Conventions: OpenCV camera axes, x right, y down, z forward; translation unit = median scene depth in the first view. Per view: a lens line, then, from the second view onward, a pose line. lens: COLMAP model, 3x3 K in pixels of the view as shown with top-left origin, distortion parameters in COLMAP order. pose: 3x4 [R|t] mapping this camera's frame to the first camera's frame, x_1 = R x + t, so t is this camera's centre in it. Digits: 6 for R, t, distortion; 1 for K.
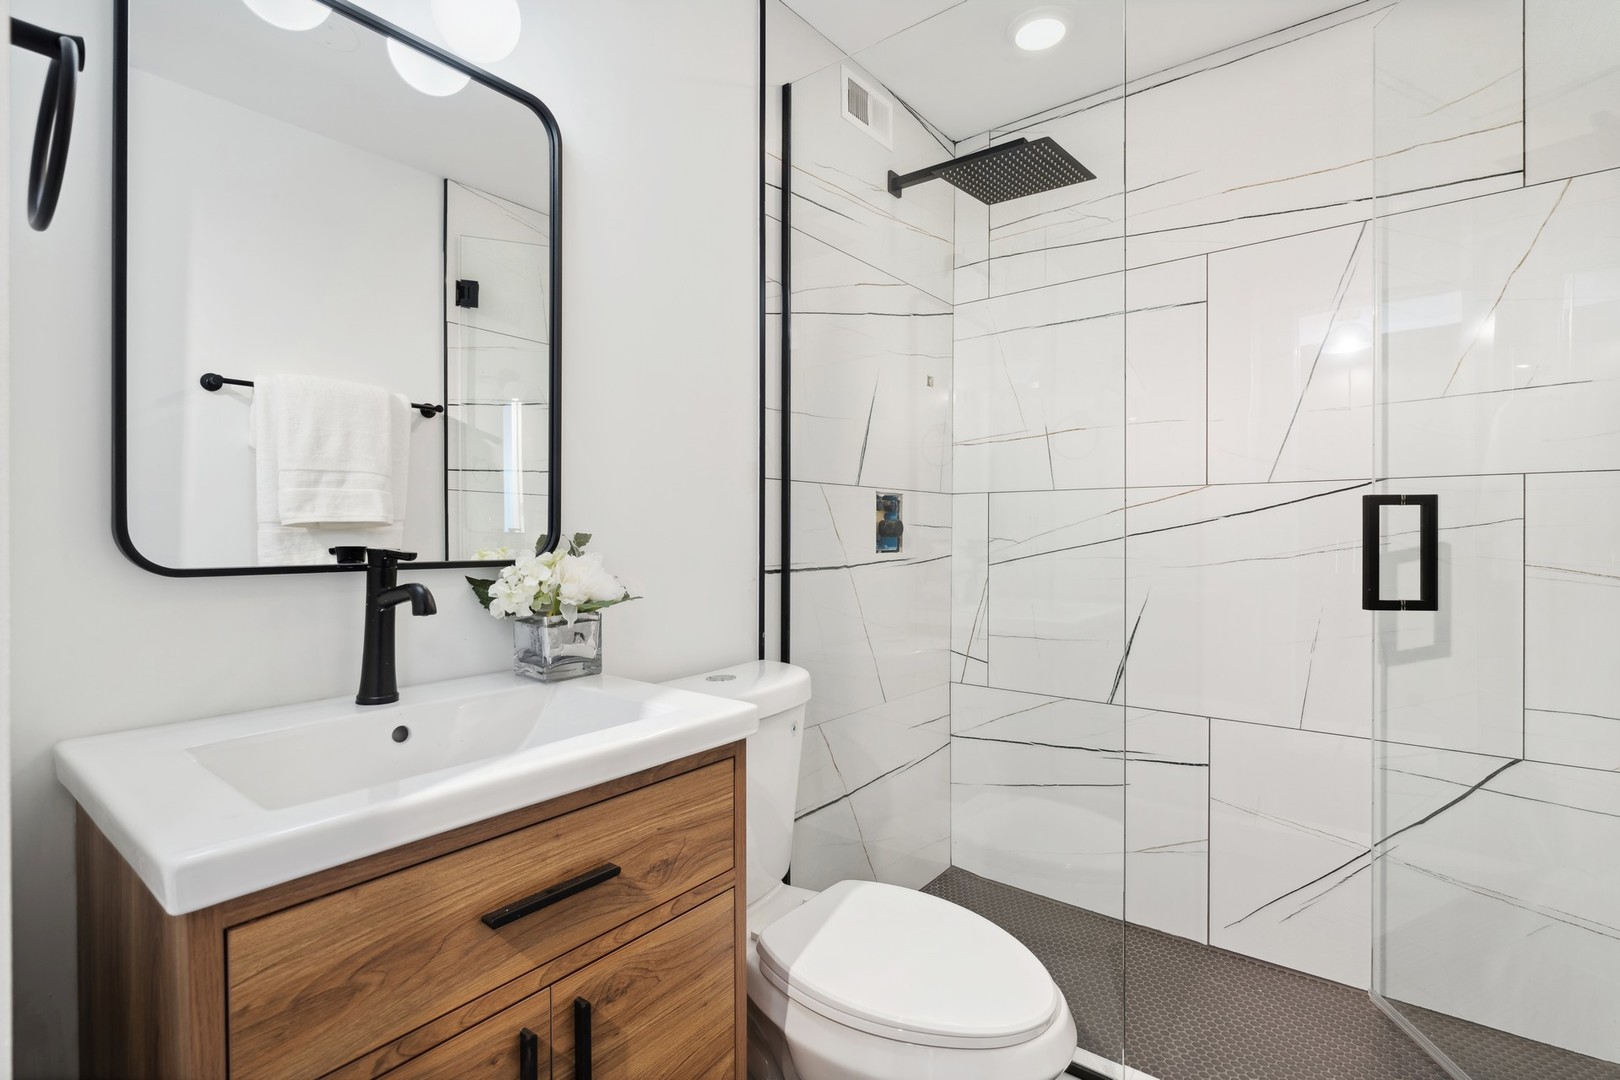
lens RADIAL K [[731.8, 0, 809.8], [0, 731.8, 537.6], [0, 0, 1]] dist [-0.005563, -0.000804]
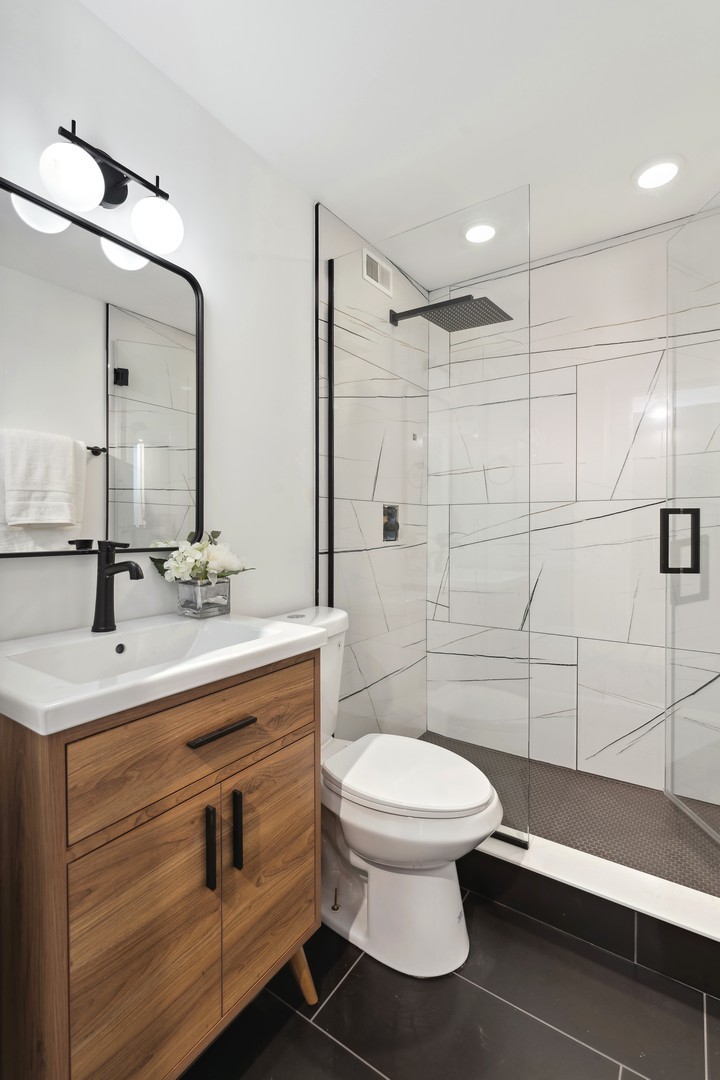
lens RADIAL K [[487.9, 0, 360.7], [0, 487.9, 533.4], [0, 0, 1]] dist [-0.005563, -0.000804]
pose [[0.997340, -0.002289, 0.072849, -0.046729], [0.001794, 0.999975, 0.006865, -0.006104], [-0.072863, -0.006716, 0.997319, -0.112497]]
